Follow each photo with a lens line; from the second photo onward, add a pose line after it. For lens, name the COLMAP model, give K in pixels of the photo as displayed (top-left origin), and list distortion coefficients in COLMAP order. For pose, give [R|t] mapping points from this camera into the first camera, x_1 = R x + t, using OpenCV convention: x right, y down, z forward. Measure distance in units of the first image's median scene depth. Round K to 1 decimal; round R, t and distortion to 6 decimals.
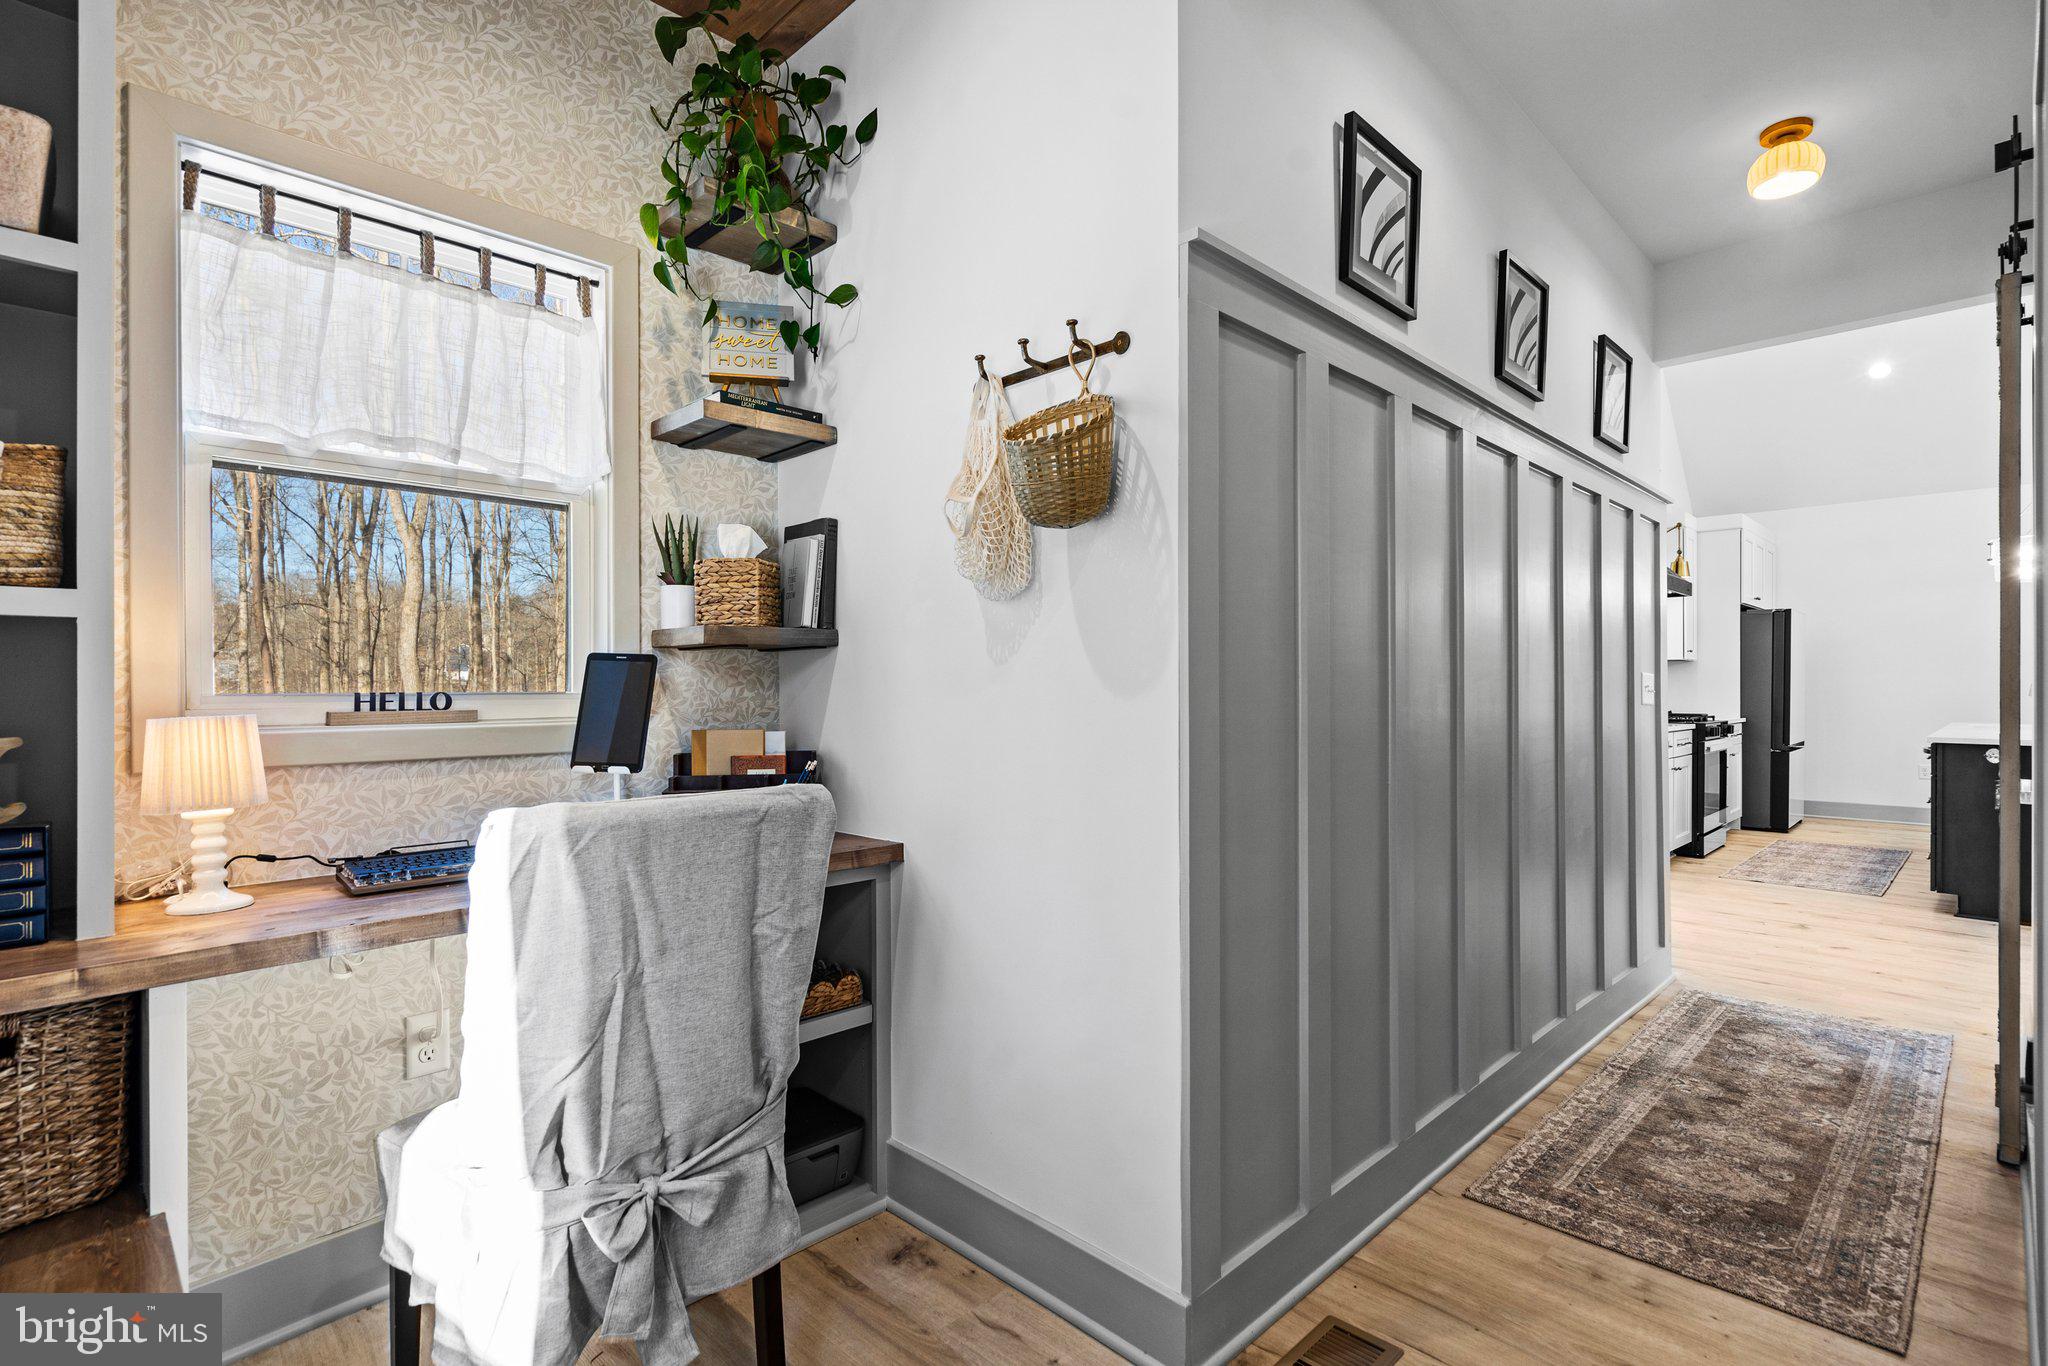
lens RADIAL K [[966.0, 0, 1003.5], [0, 966.0, 685.2], [0, 0, 1]] dist [-0.000013, 0.000557]
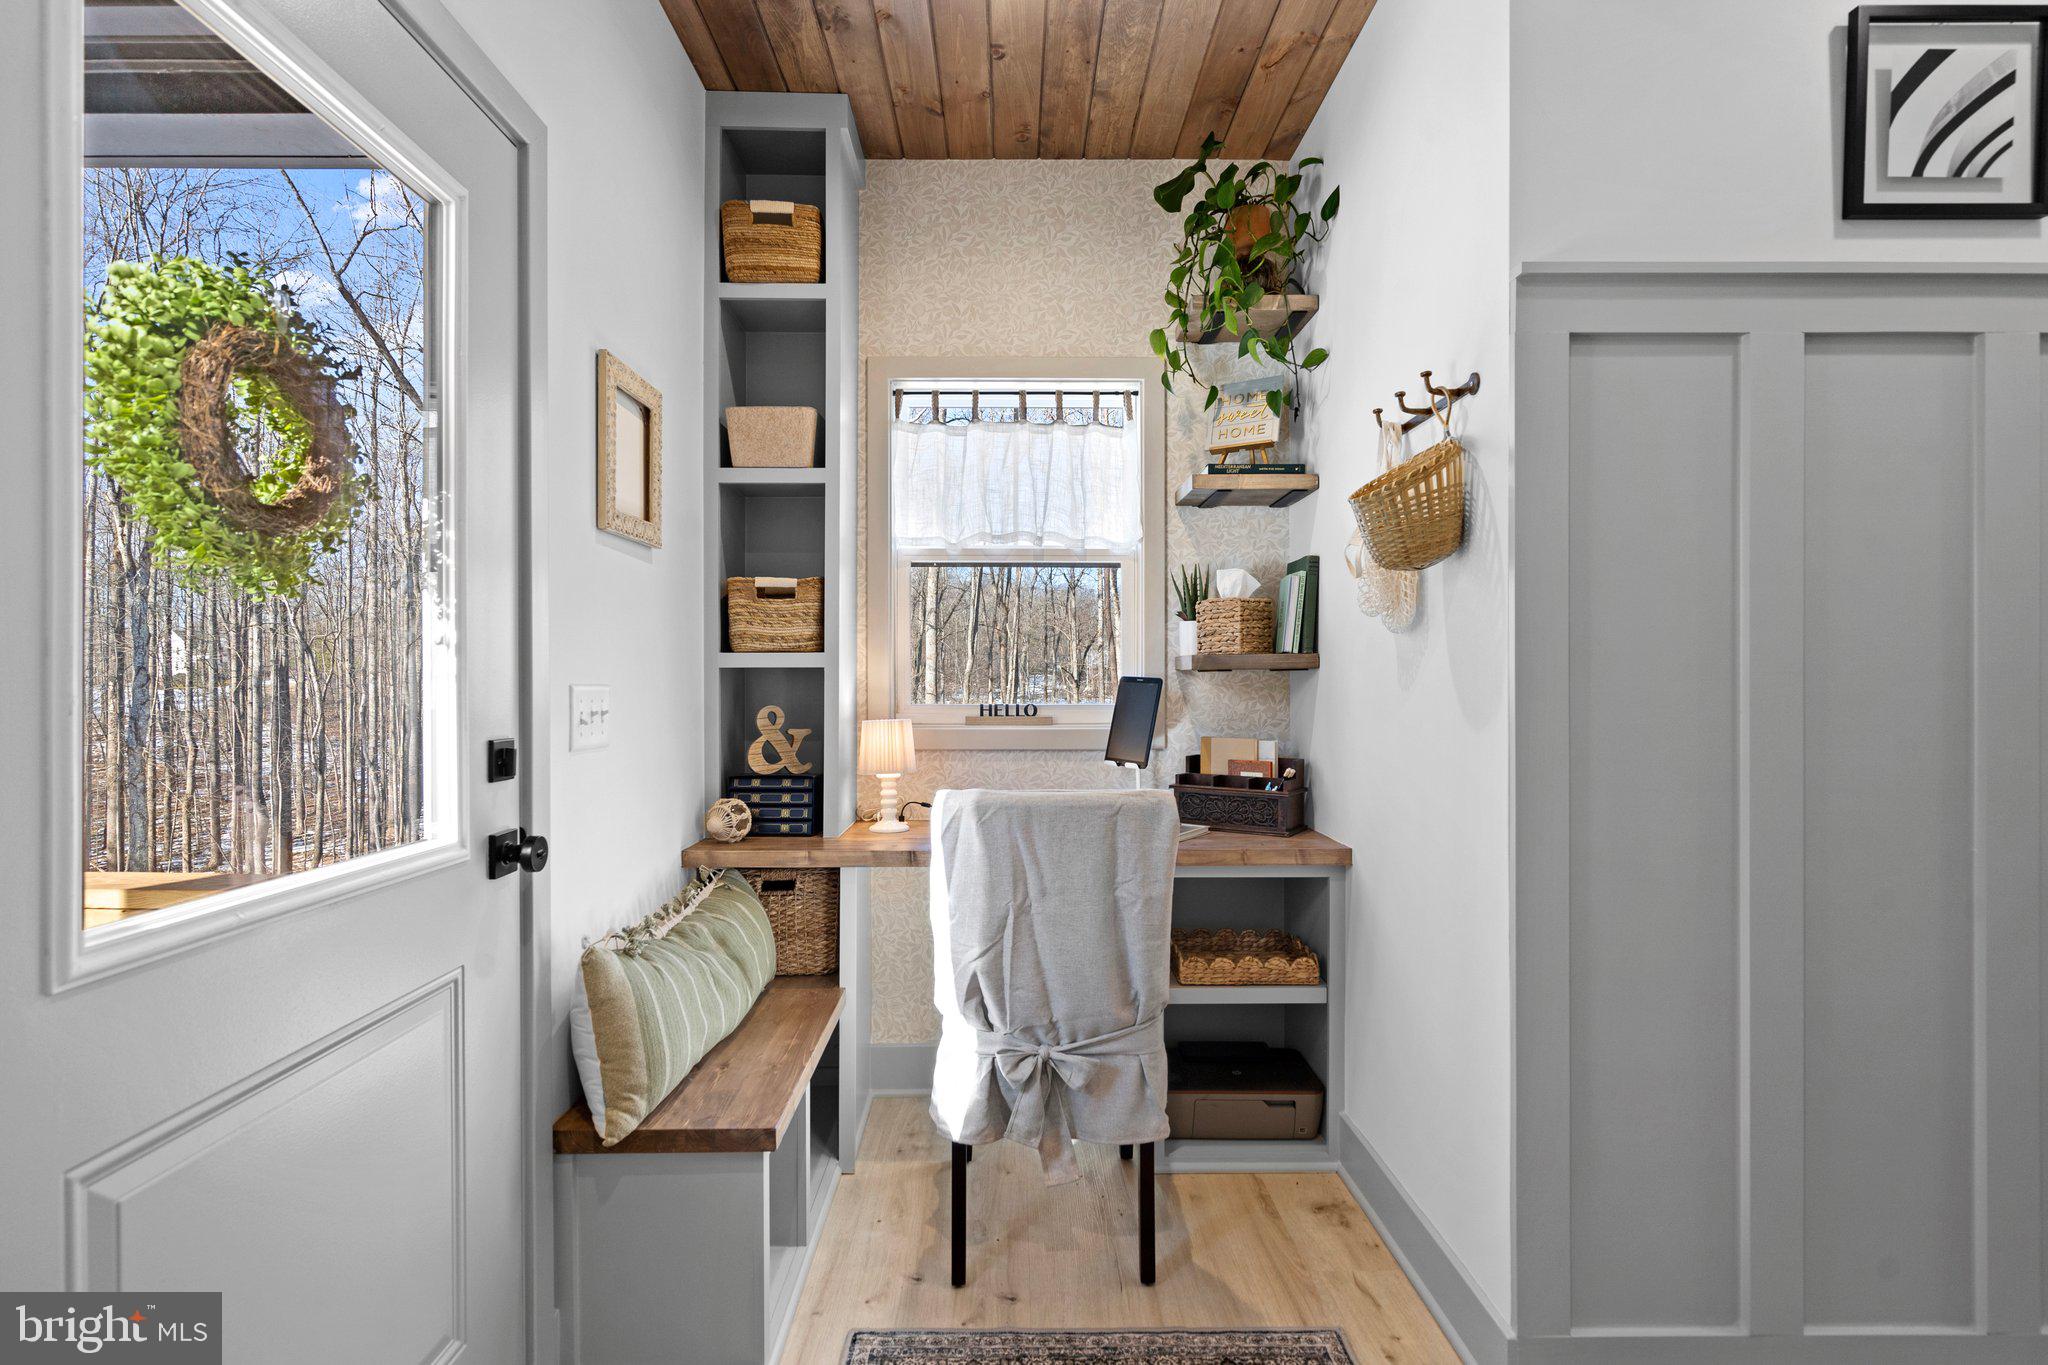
lens RADIAL K [[944.0, 0, 1015.1], [0, 944.0, 686.8], [0, 0, 1]] dist [-0.008808, 0.007195]
pose [[0.718698, 0.013778, -0.695185, 0.393299], [-0.001903, 0.999839, 0.017849, -0.043801], [0.695319, -0.011506, 0.718609, -0.044151]]
